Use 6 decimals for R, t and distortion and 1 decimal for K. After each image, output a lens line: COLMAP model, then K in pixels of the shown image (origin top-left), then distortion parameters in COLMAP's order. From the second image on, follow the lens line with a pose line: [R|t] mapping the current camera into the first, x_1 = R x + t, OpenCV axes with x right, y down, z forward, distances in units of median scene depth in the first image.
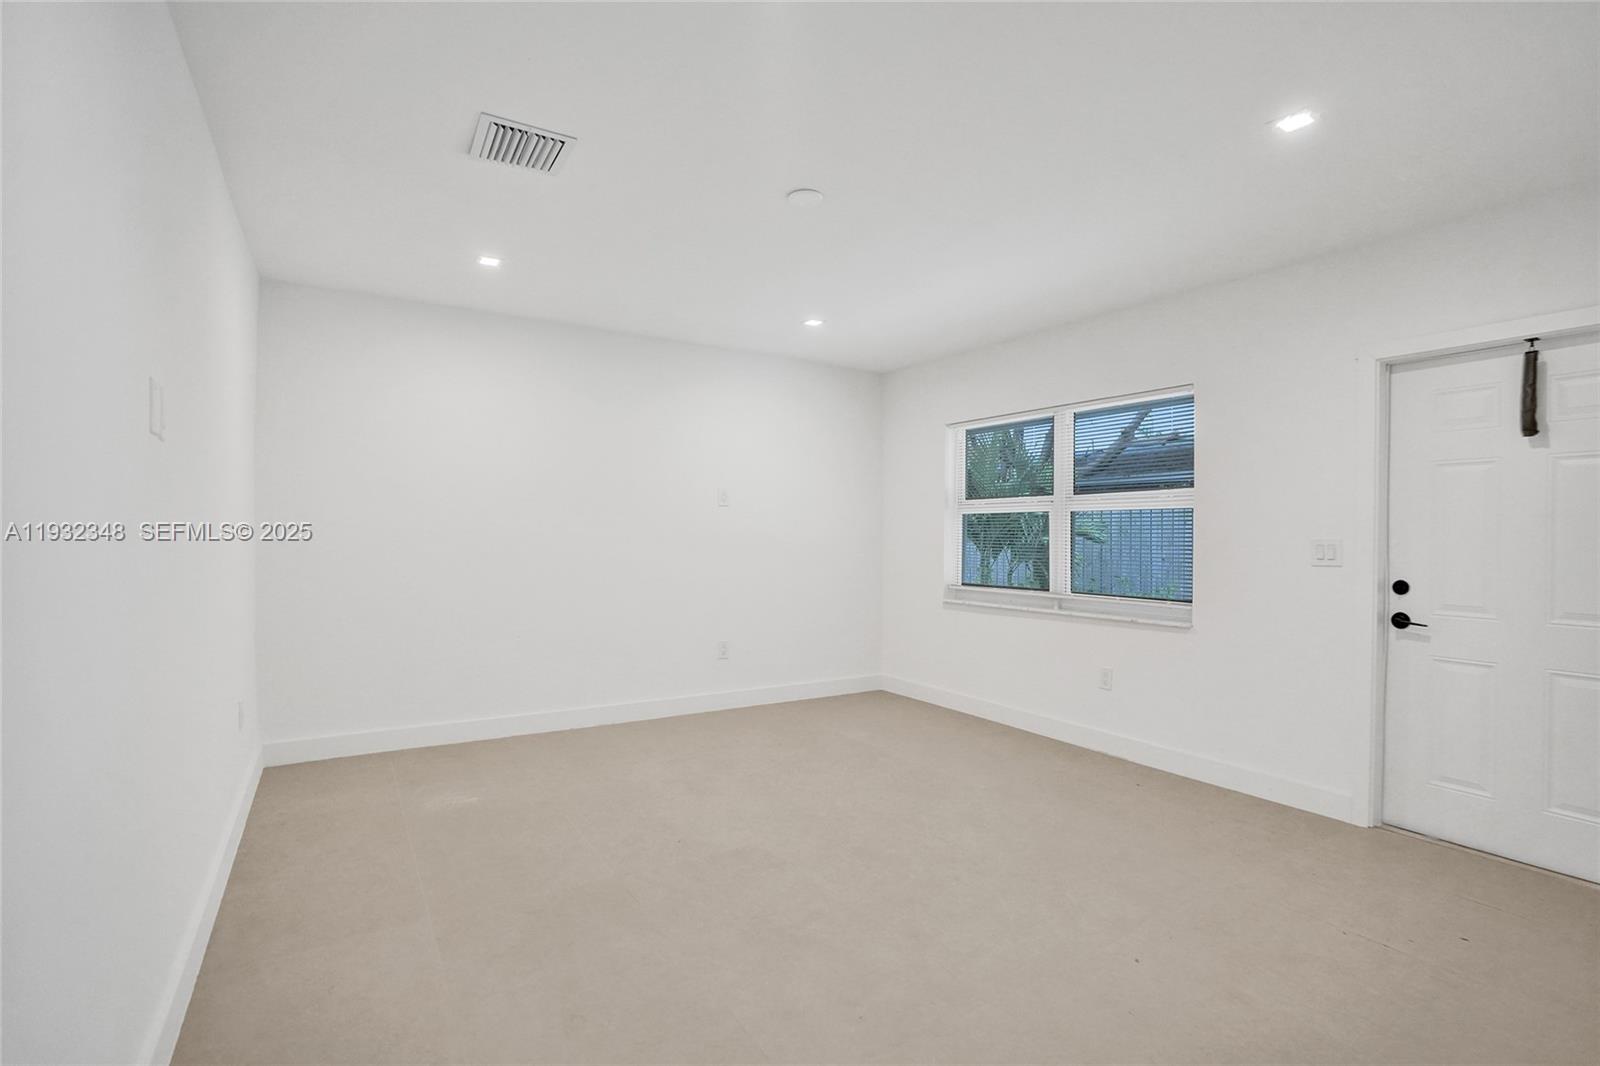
lens RADIAL K [[776.6, 0, 800.0], [0, 776.6, 533.0], [0, 0, 1]] dist [-0.055036, 0.029274]
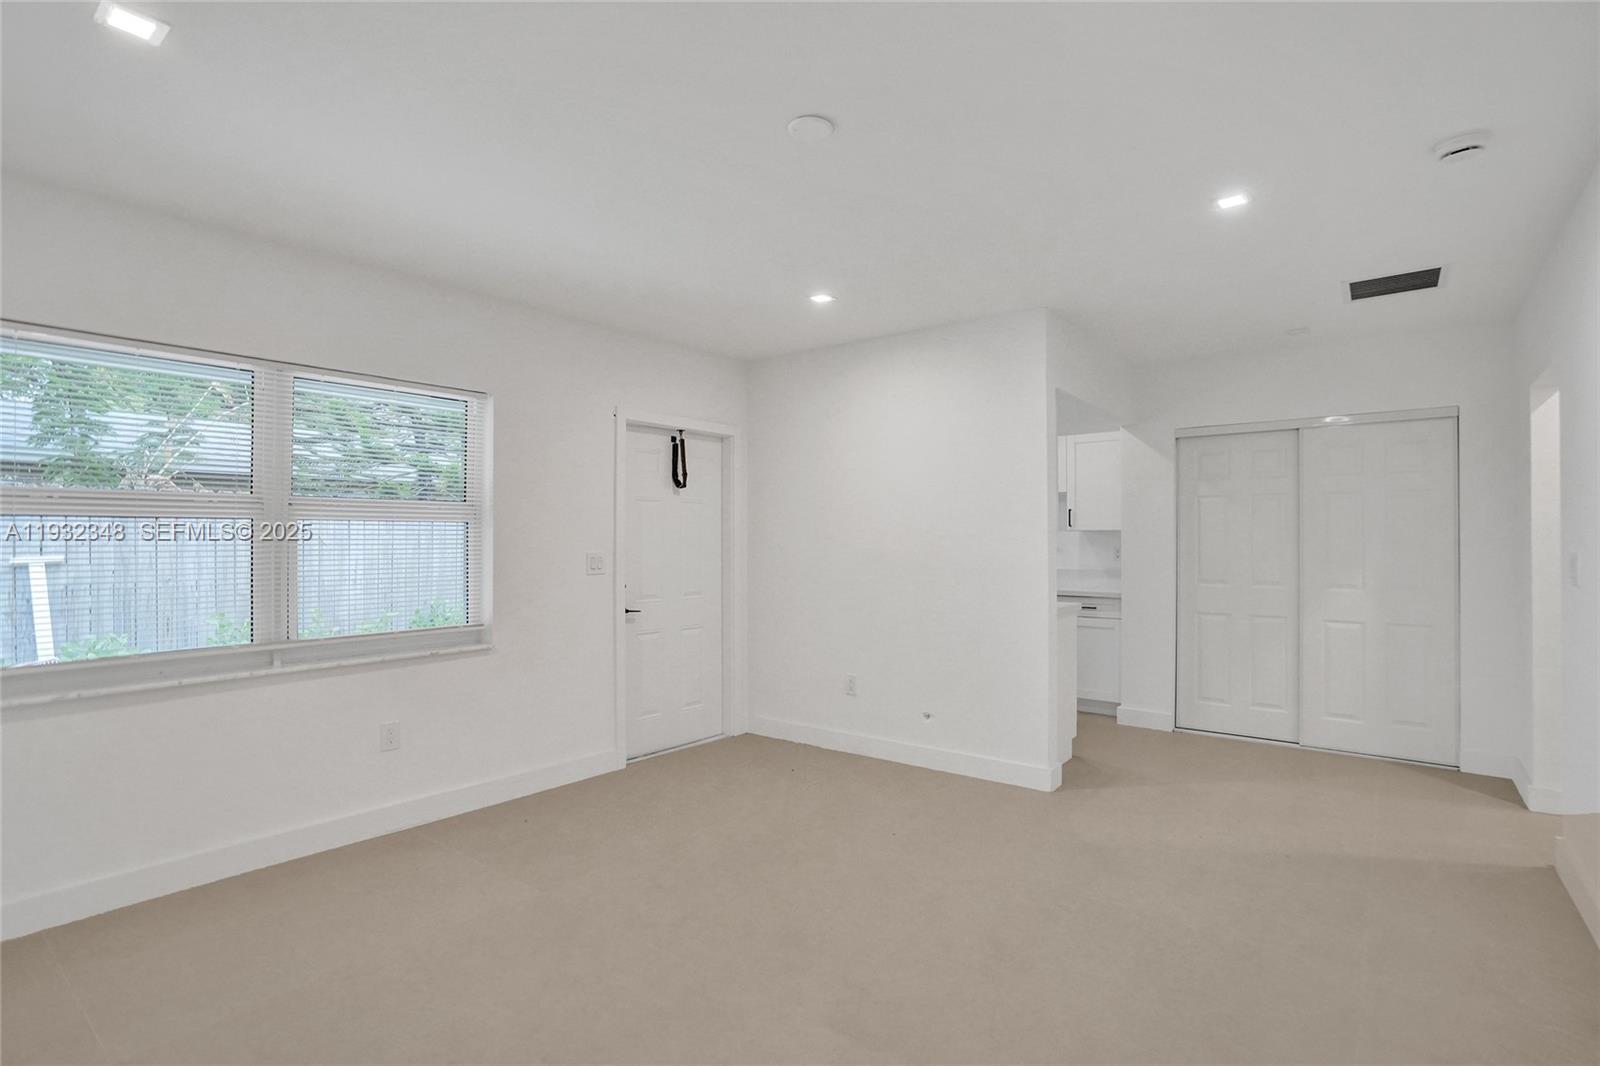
lens RADIAL K [[776.6, 0, 800.0], [0, 776.6, 533.0], [0, 0, 1]] dist [-0.055036, 0.029274]
pose [[-0.327332, 0.002171, 0.944907, -0.690458], [-0.001462, 0.999995, -0.002805, -0.024356], [-0.944908, -0.002300, -0.327327, 1.236342]]
